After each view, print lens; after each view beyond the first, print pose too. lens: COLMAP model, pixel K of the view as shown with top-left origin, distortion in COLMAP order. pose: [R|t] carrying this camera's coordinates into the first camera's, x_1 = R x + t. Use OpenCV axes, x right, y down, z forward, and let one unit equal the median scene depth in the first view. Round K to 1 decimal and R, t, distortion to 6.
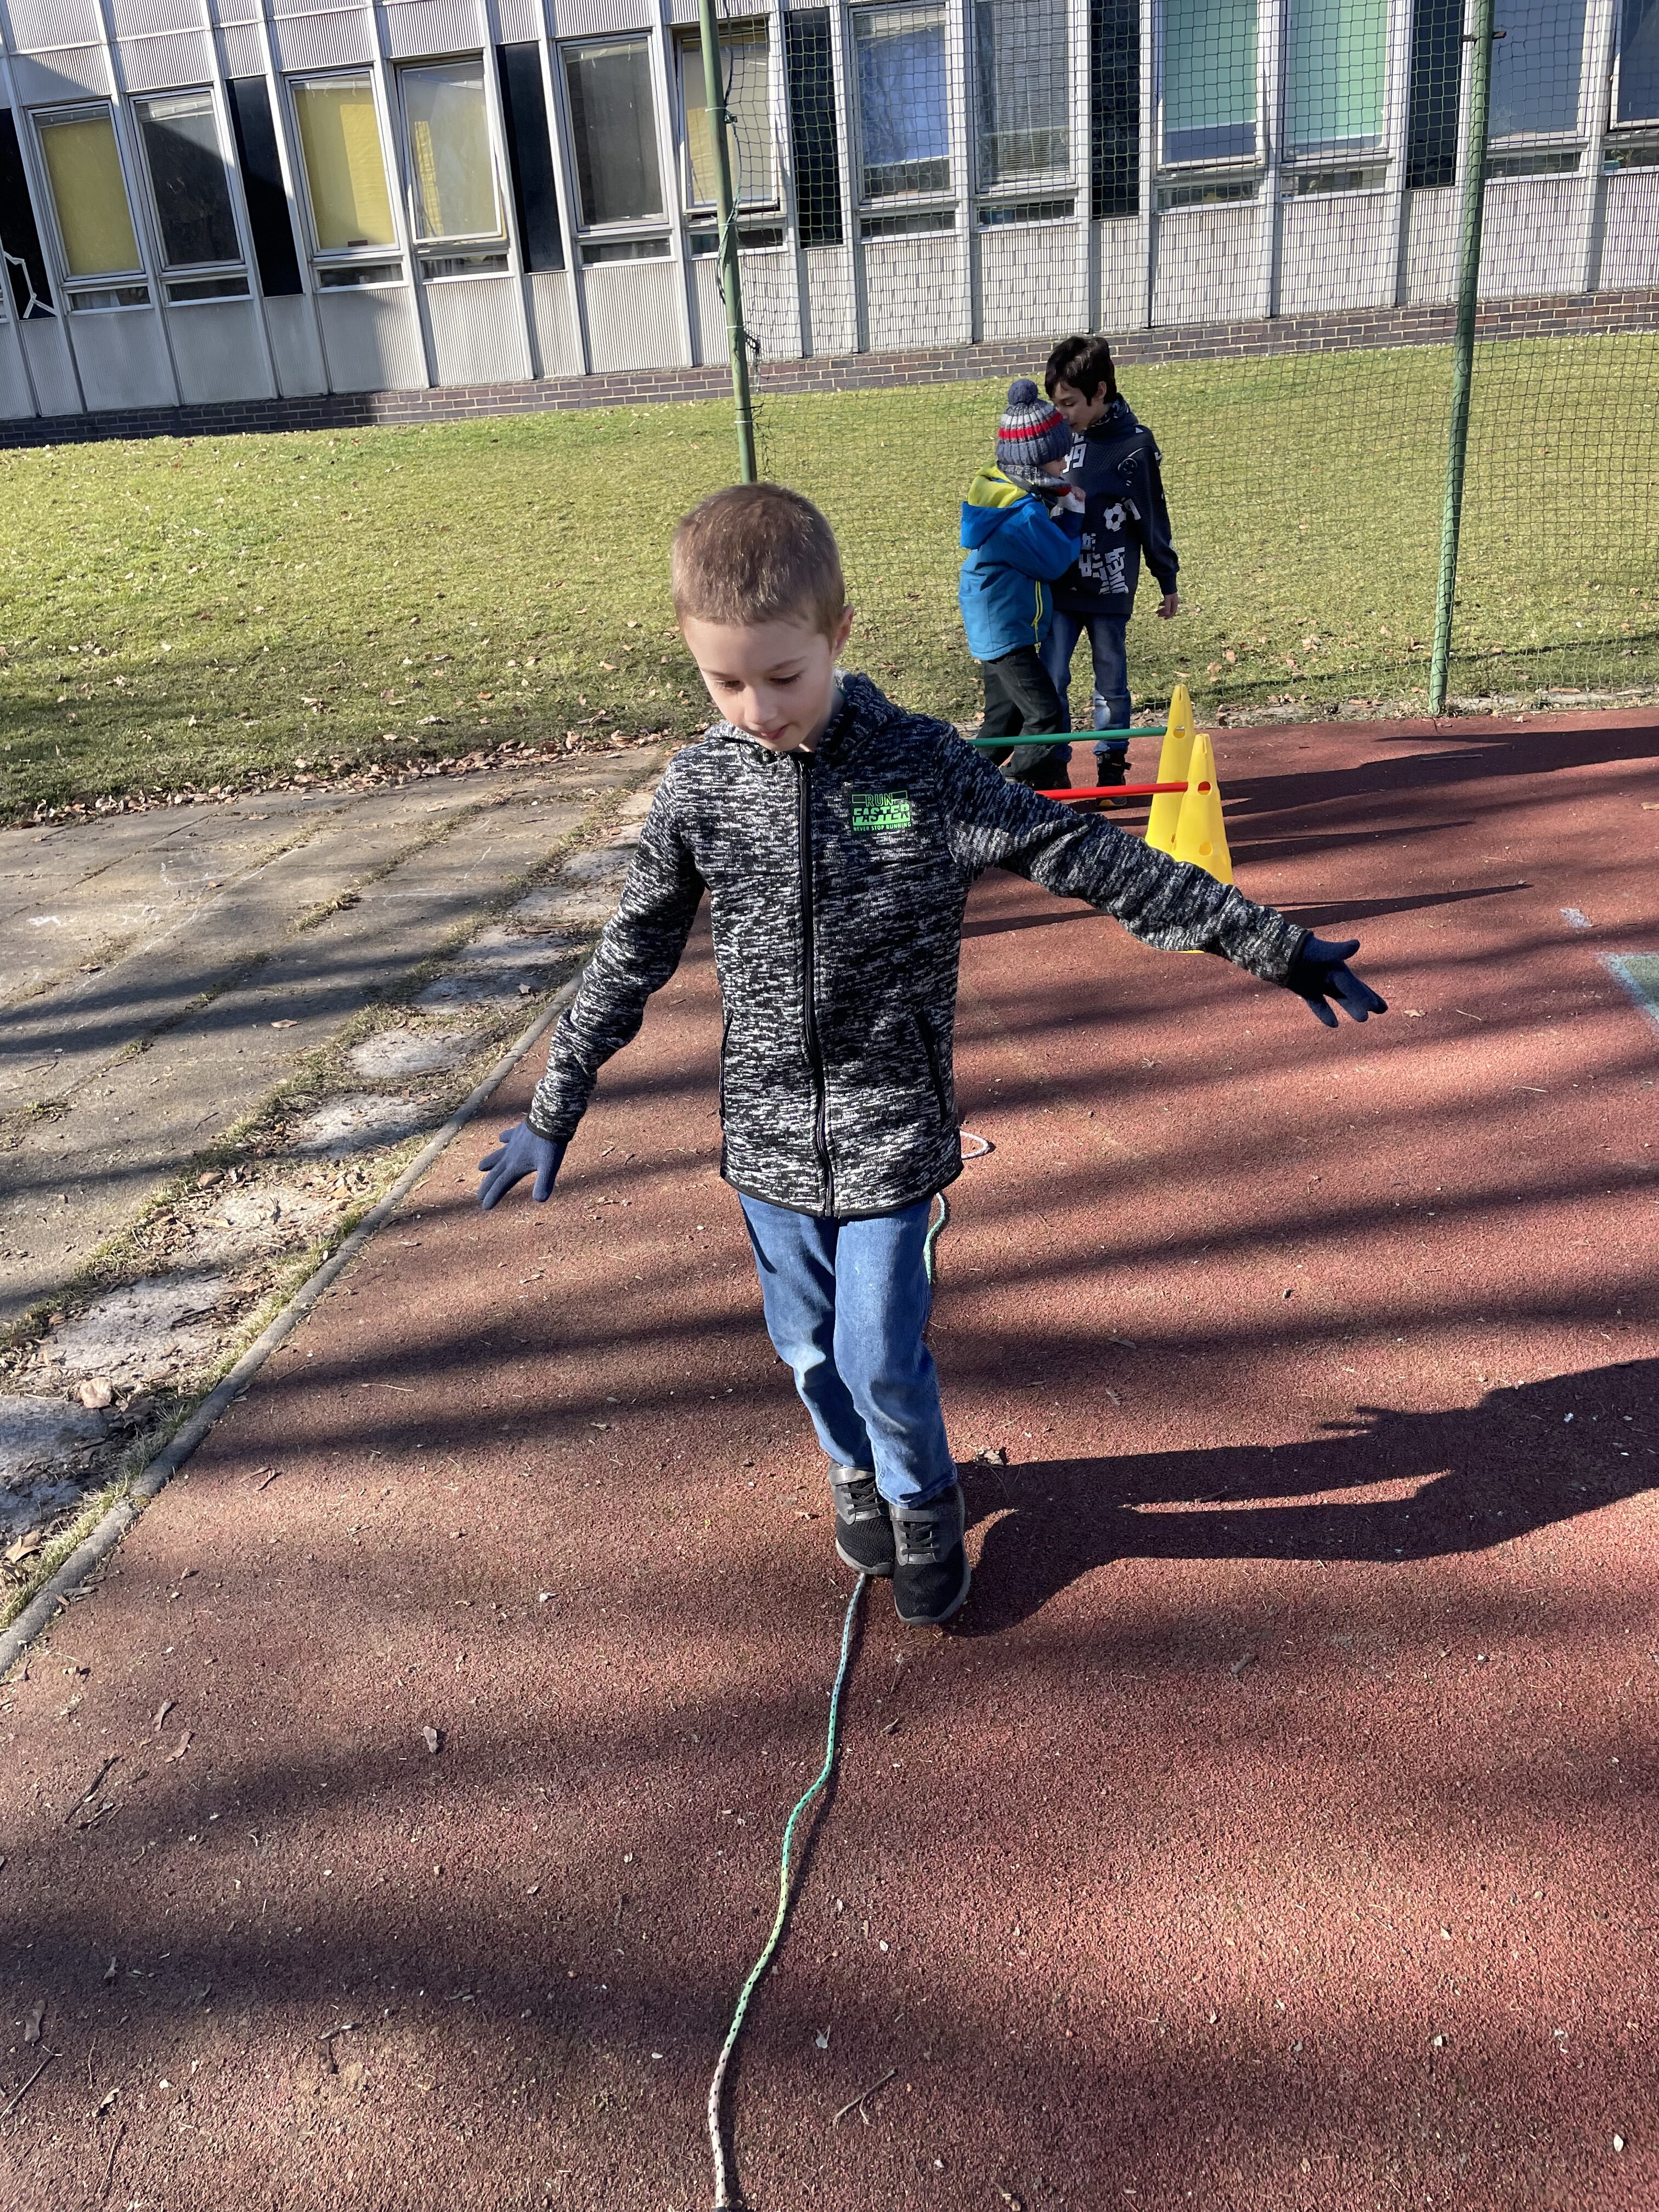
lens RADIAL K [[1662.0, 0, 825.1], [0, 1662.0, 1120.4], [0, 0, 1]] dist [0.085859, -0.113857]
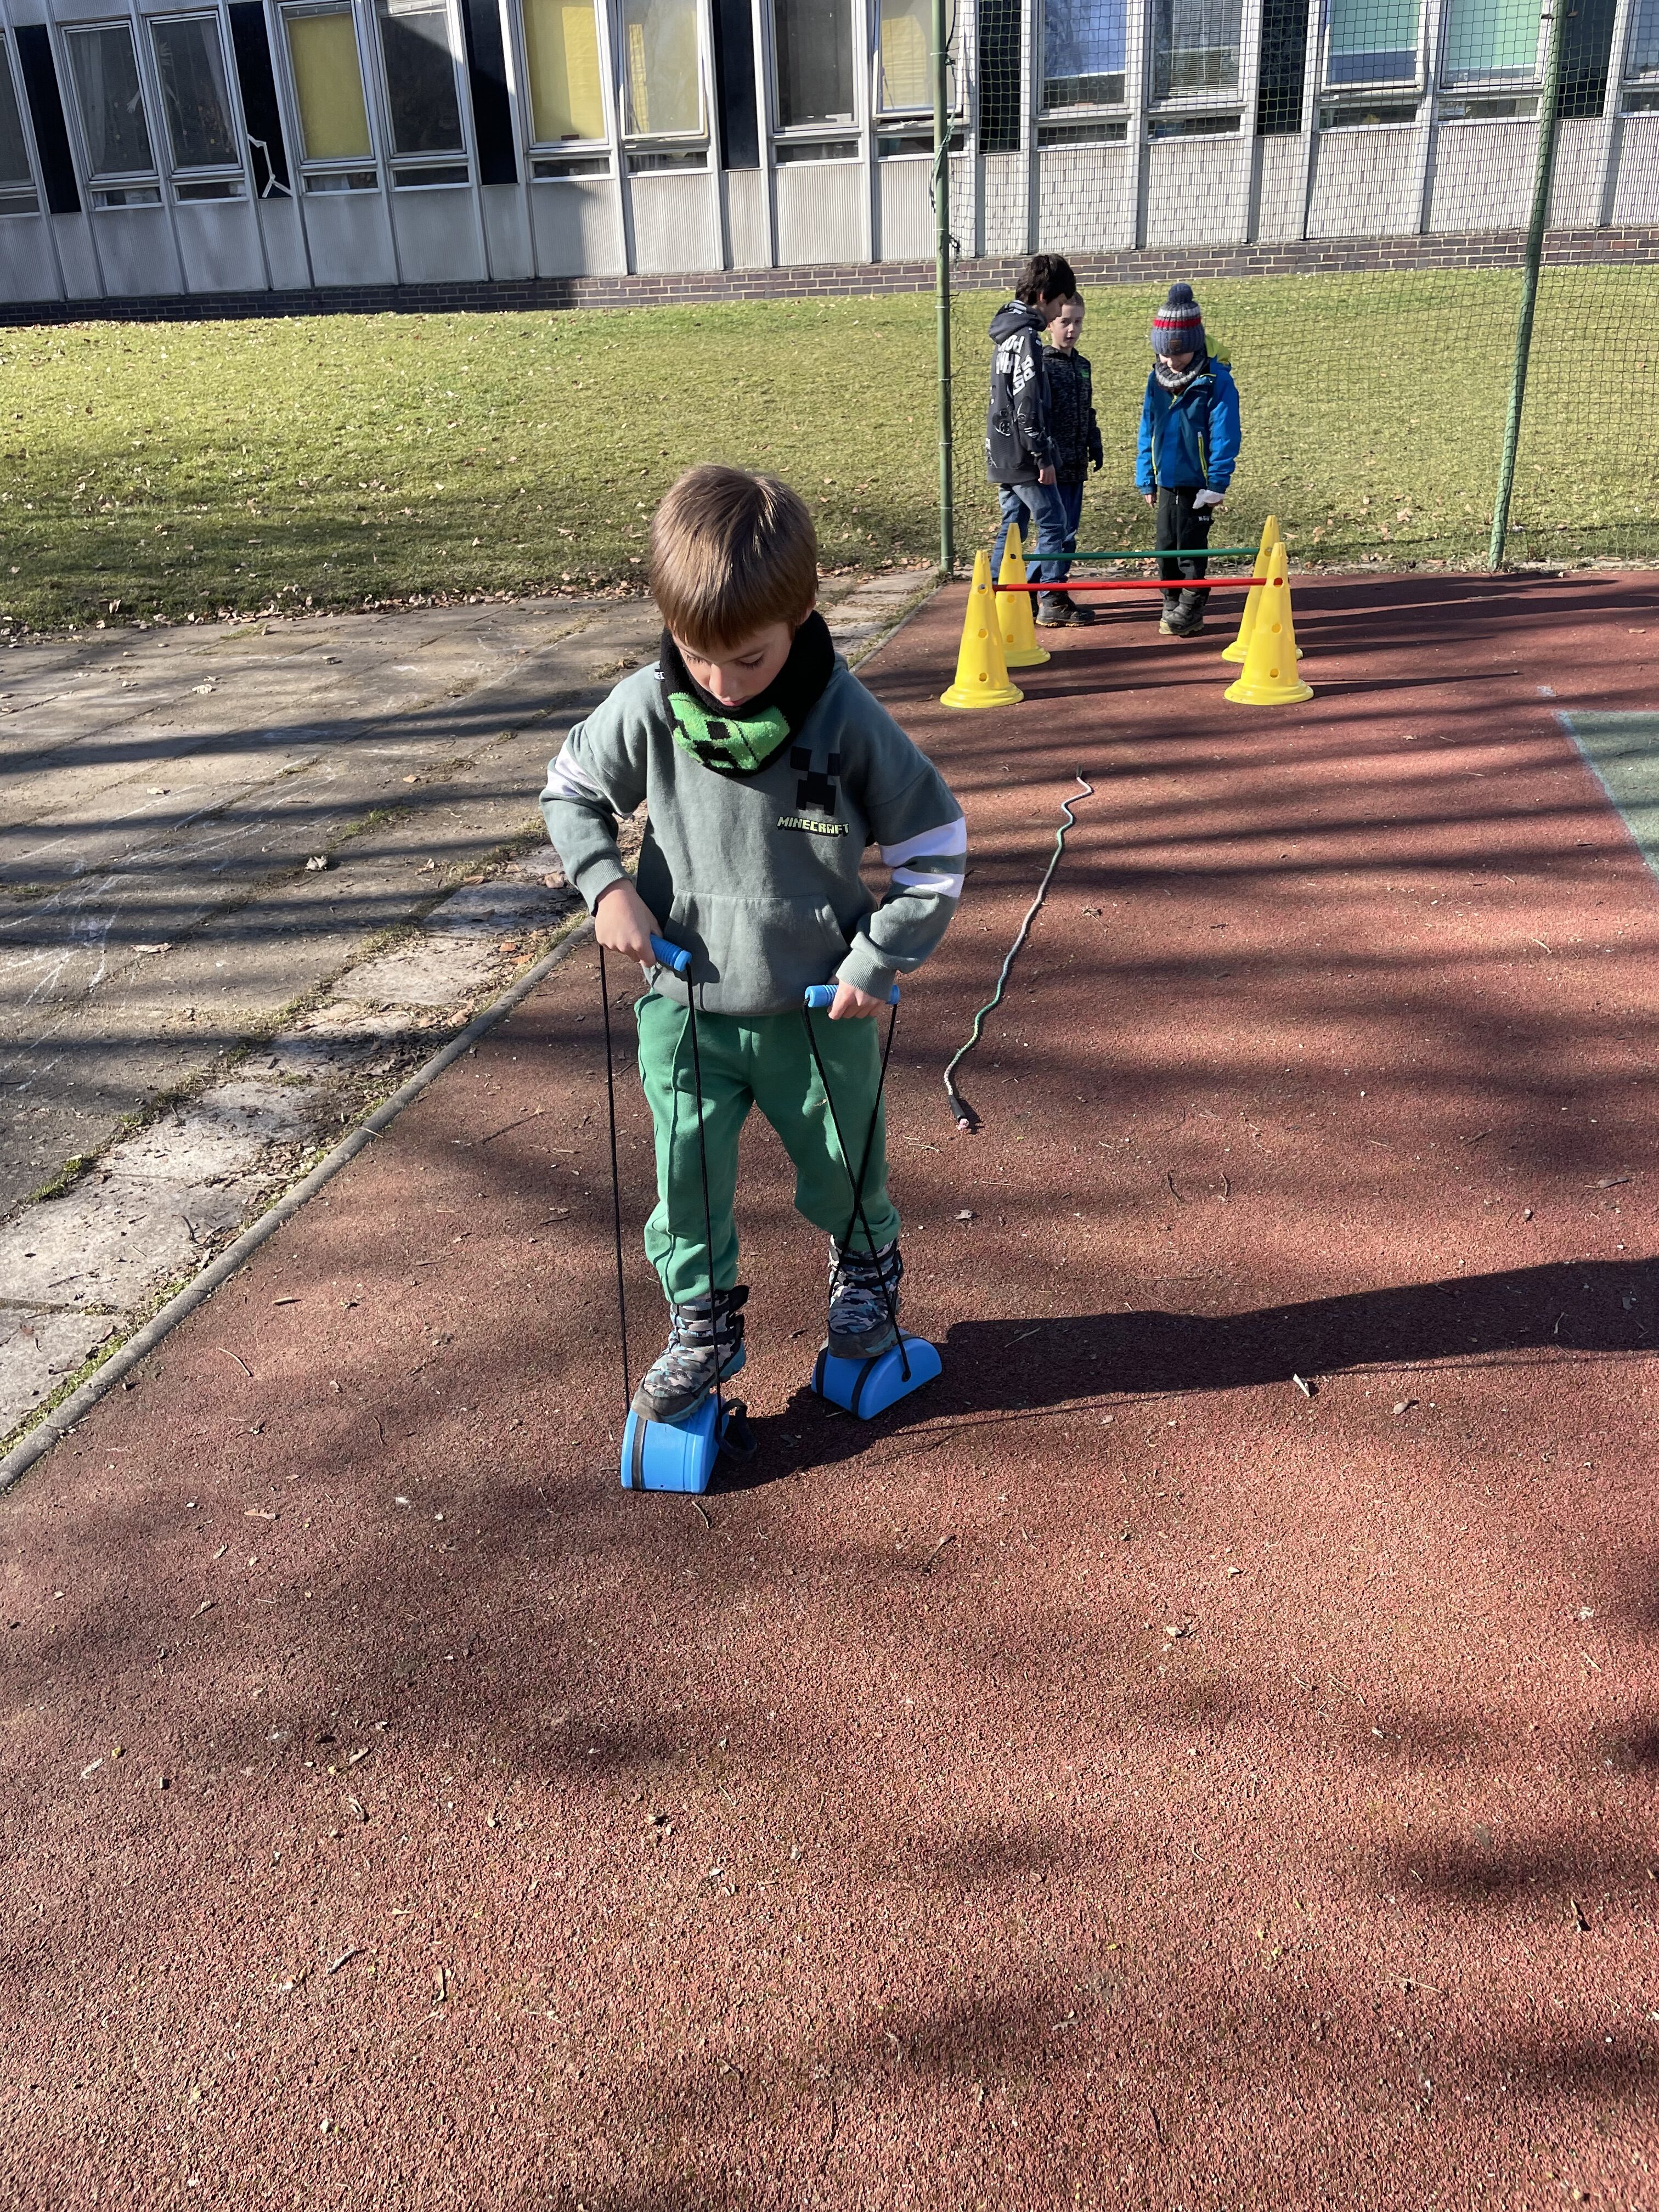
lens RADIAL K [[1675.1, 0, 826.4], [0, 1675.1, 1099.9], [0, 0, 1]] dist [0.090604, -0.123402]
pose [[0.996123, 0.063683, -0.060699, -0.007970], [-0.061509, 0.997419, 0.037028, 0.049365], [0.062900, -0.033151, 0.997469, -0.107172]]
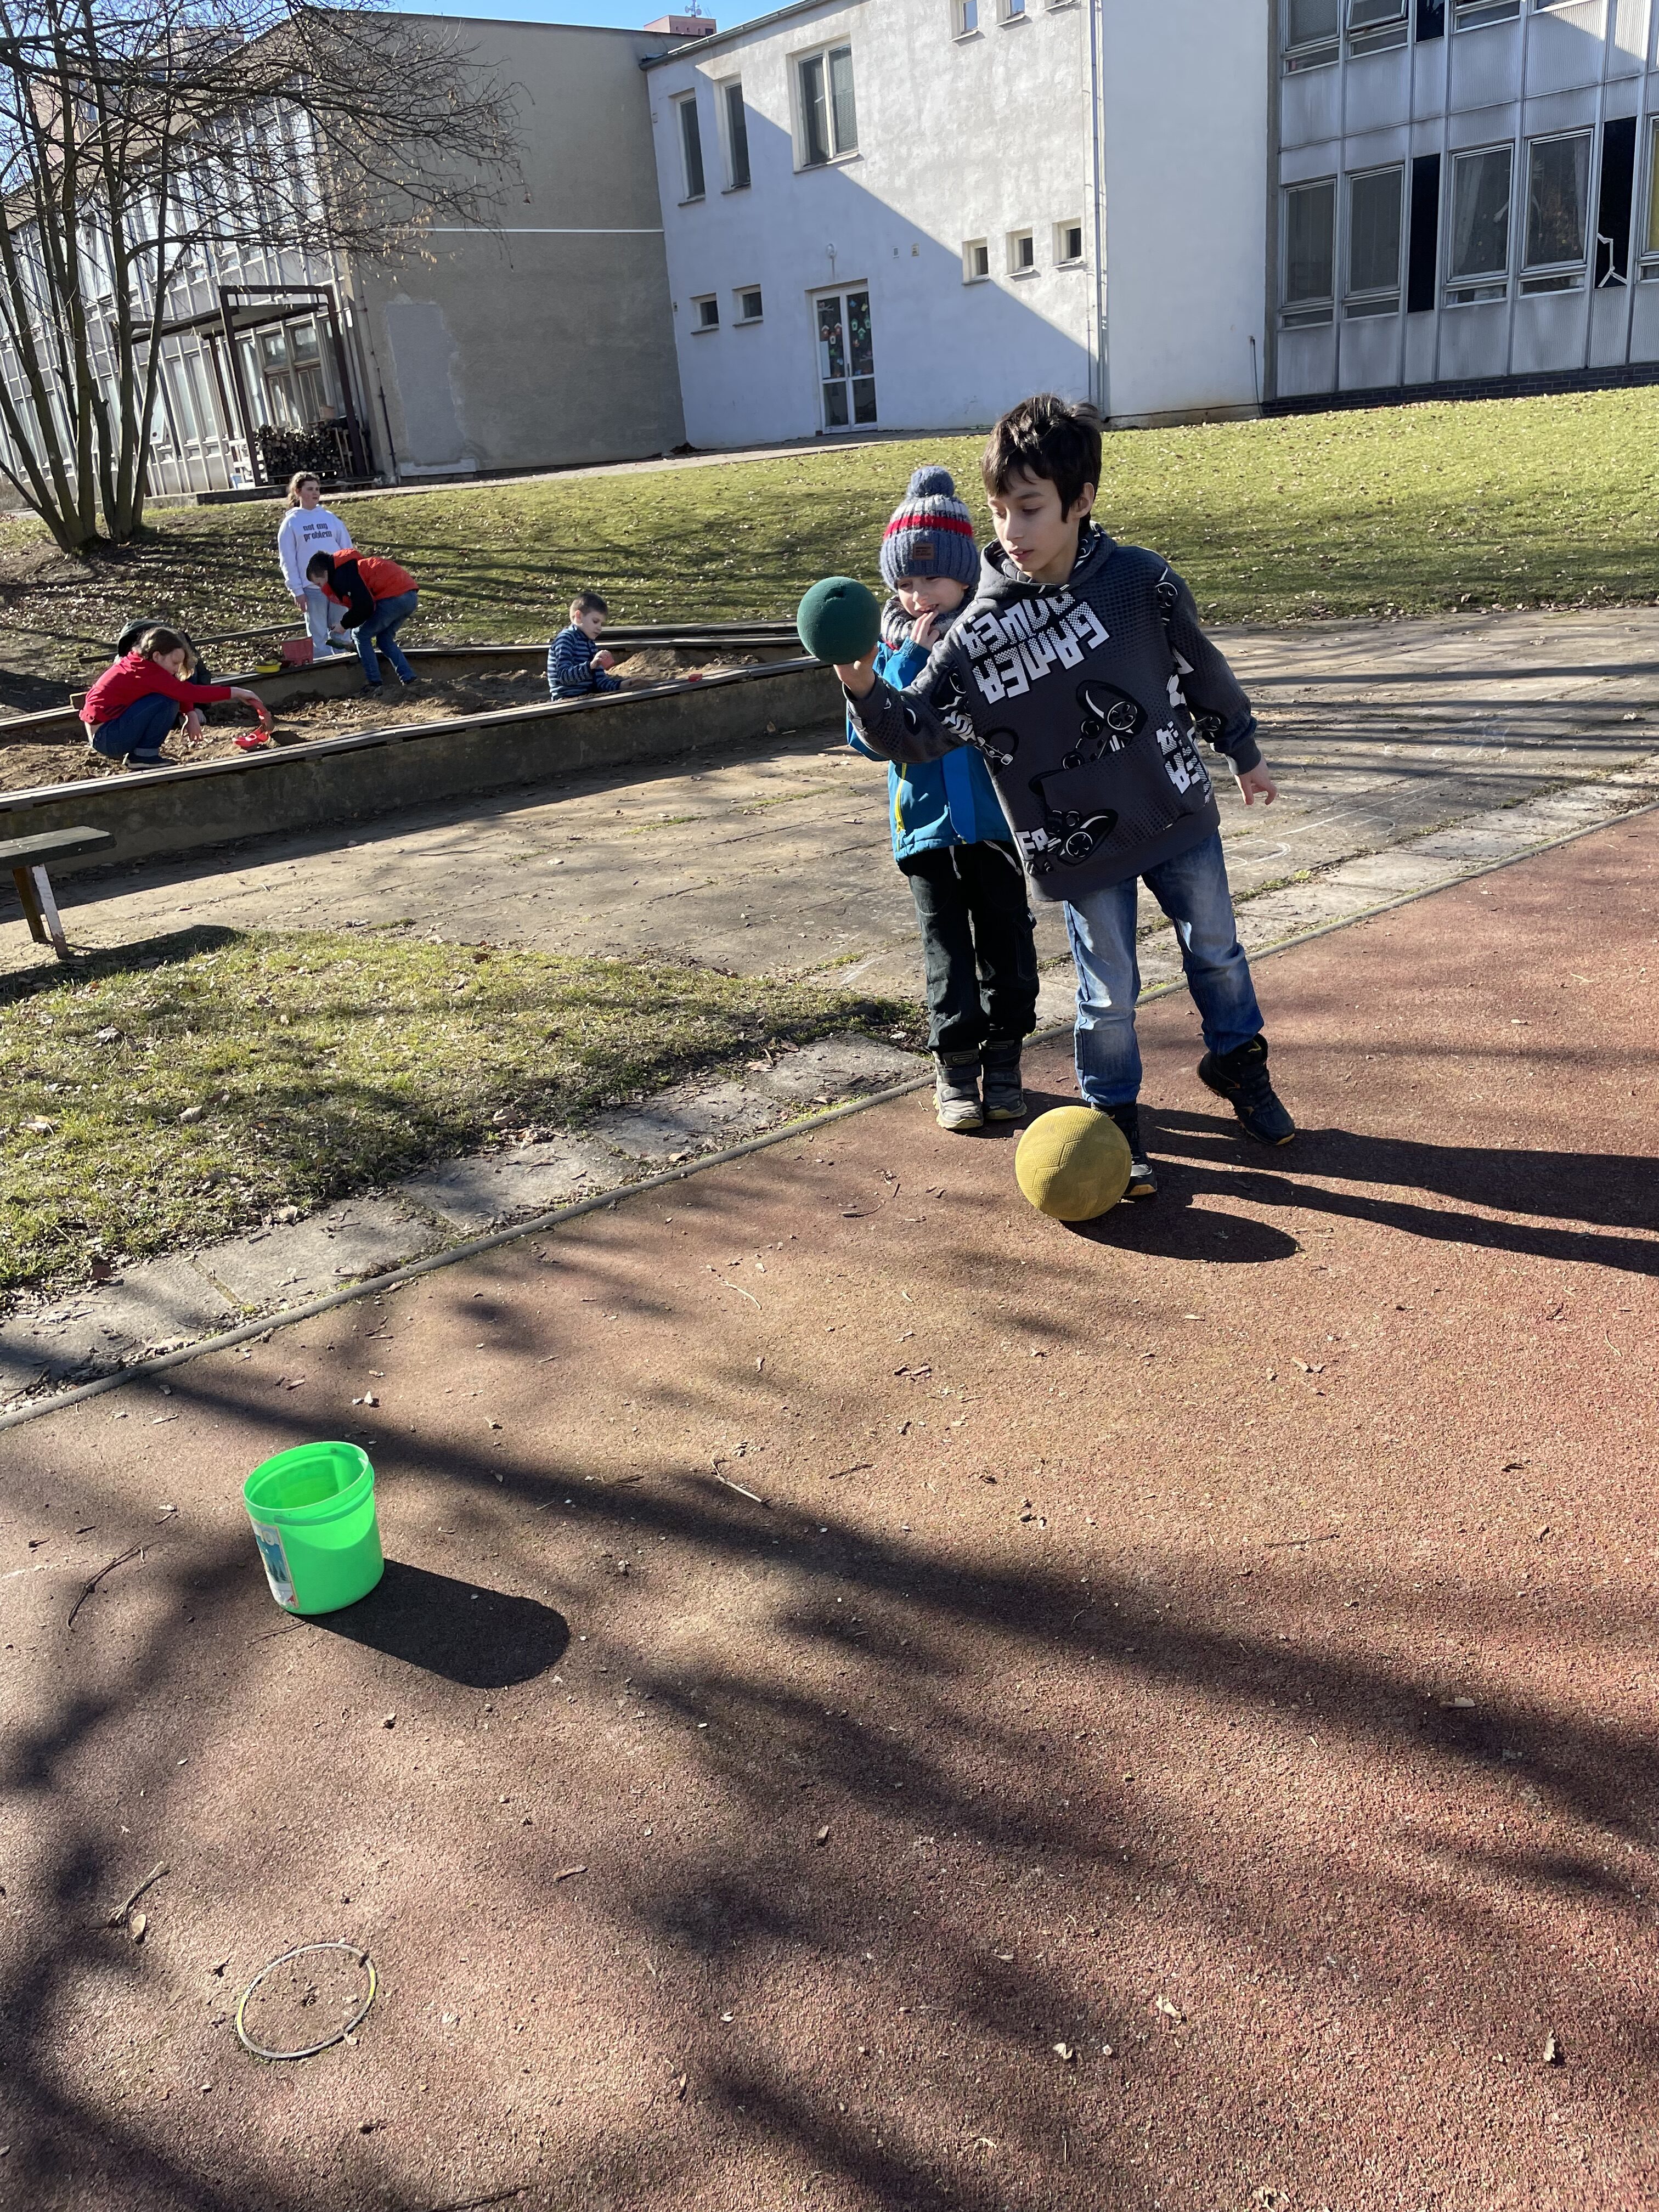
lens RADIAL K [[1680.2, 0, 826.9], [0, 1680.2, 1097.3], [0, 0, 1]] dist [0.091394, -0.124656]
pose [[0.740492, 0.252453, -0.622847, 0.034014], [-0.249048, 0.963861, 0.094585, 0.126638], [0.624217, 0.085080, 0.776605, -0.291730]]
